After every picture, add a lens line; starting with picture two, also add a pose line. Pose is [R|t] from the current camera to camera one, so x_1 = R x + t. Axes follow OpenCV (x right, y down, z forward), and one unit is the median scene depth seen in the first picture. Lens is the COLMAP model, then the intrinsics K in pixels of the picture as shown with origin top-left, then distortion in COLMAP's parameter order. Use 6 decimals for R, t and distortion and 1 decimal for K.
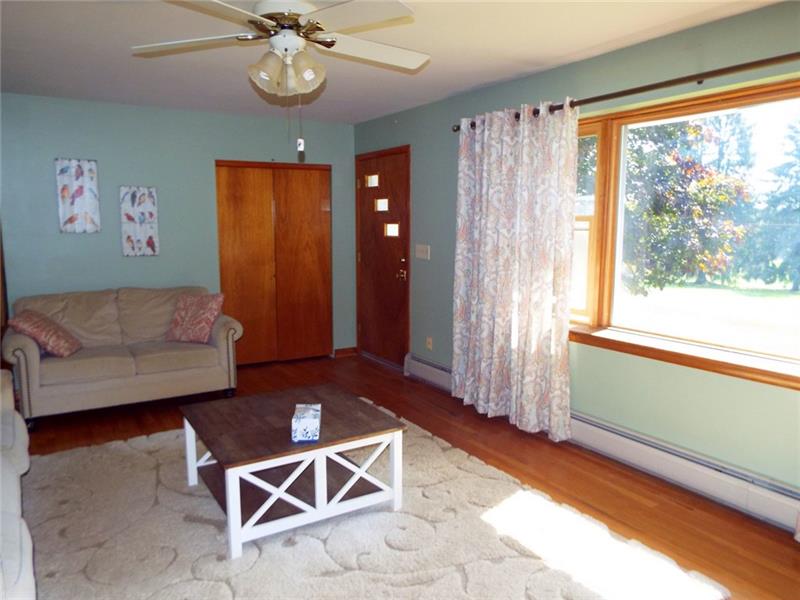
lens RADIAL K [[597.2, 0, 400.0], [0, 597.2, 300.0], [0, 0, 1]] dist [-0.041263, 0.087618]
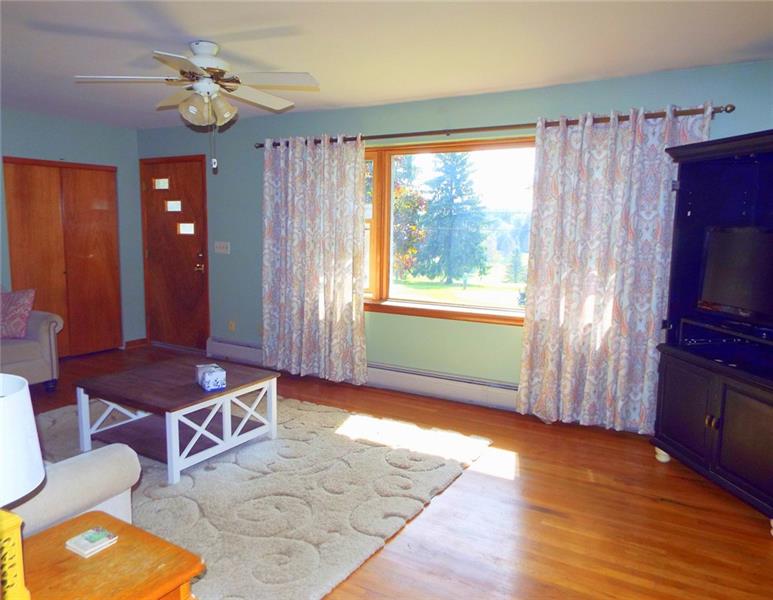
lens RADIAL K [[590.4, 0, 386.5], [0, 590.4, 300.0], [0, 0, 1]] dist [-0.015729, -0.000130]
pose [[0.884734, -0.047143, 0.463707, -0.285322], [0.047462, 0.998813, 0.010990, 0.031095], [-0.463674, 0.012285, 0.885921, -0.216112]]
